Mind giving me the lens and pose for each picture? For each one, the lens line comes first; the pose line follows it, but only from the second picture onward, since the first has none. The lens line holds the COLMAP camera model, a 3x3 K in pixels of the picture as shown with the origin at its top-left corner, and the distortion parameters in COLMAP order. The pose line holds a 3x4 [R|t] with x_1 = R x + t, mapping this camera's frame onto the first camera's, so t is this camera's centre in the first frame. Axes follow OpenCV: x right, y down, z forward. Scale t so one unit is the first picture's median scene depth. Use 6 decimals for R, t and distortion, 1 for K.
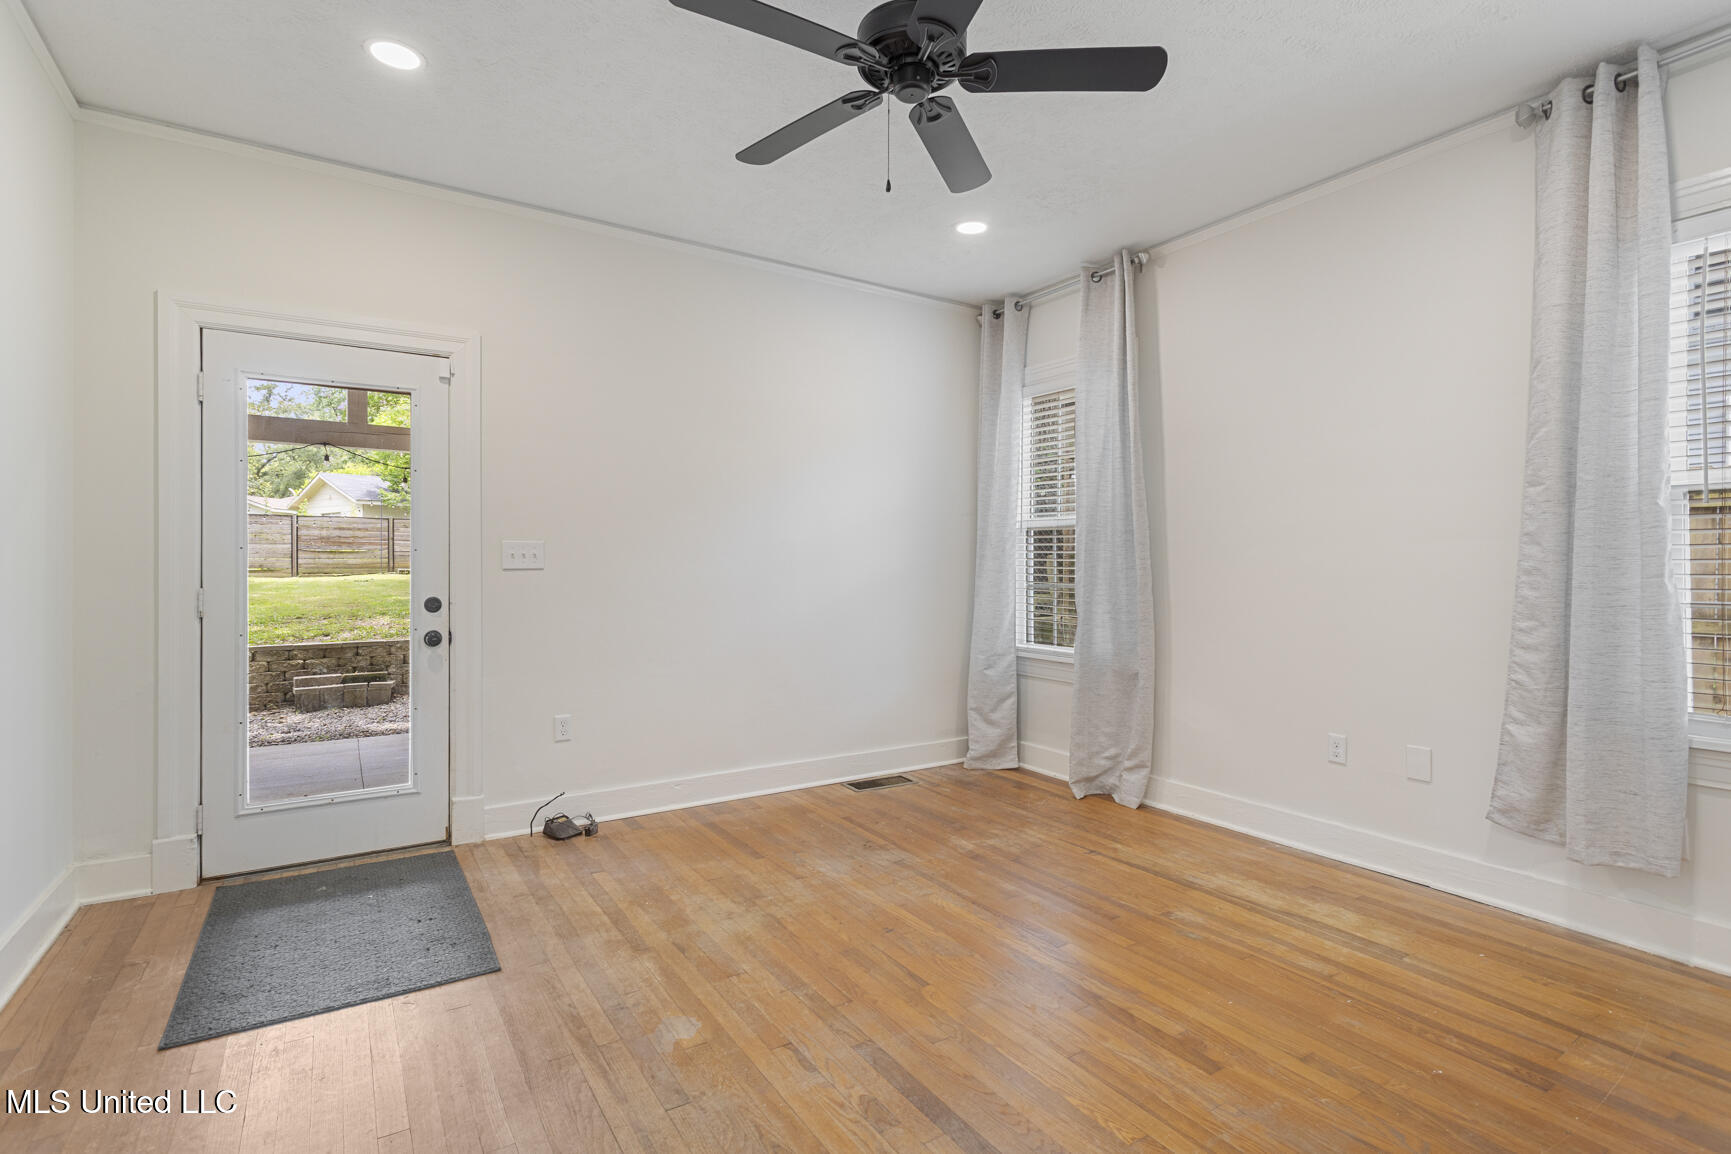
lens RADIAL K [[840.0, 0, 870.2], [0, 840.0, 571.2], [0, 0, 1]] dist [0.000957, 0.000803]
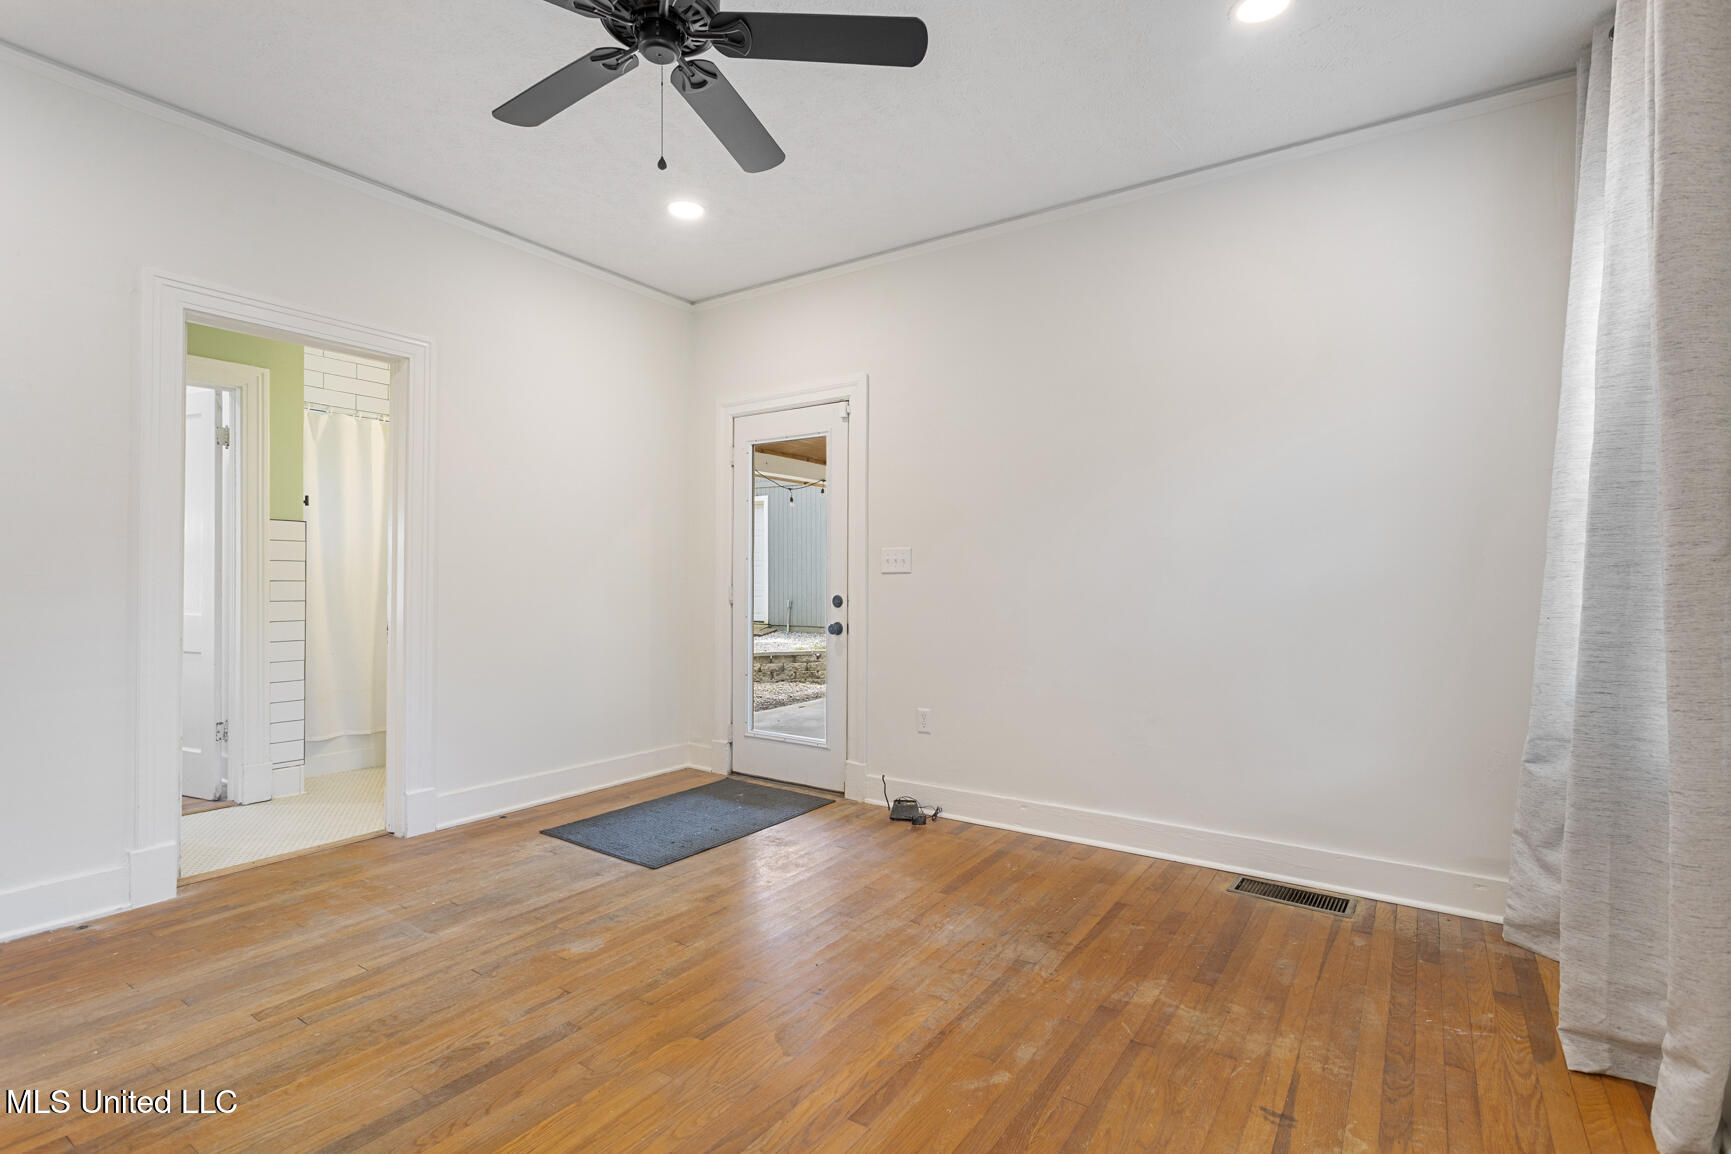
lens RADIAL K [[824.1, 0, 829.1], [0, 824.1, 576.1], [0, 0, 1]] dist [0.000062, 0.000924]
pose [[0.367688, 0.001486, -0.929948, 0.612202], [-0.006312, 0.999980, -0.000898, 0.003619], [0.929928, 0.006200, 0.367690, 0.532868]]
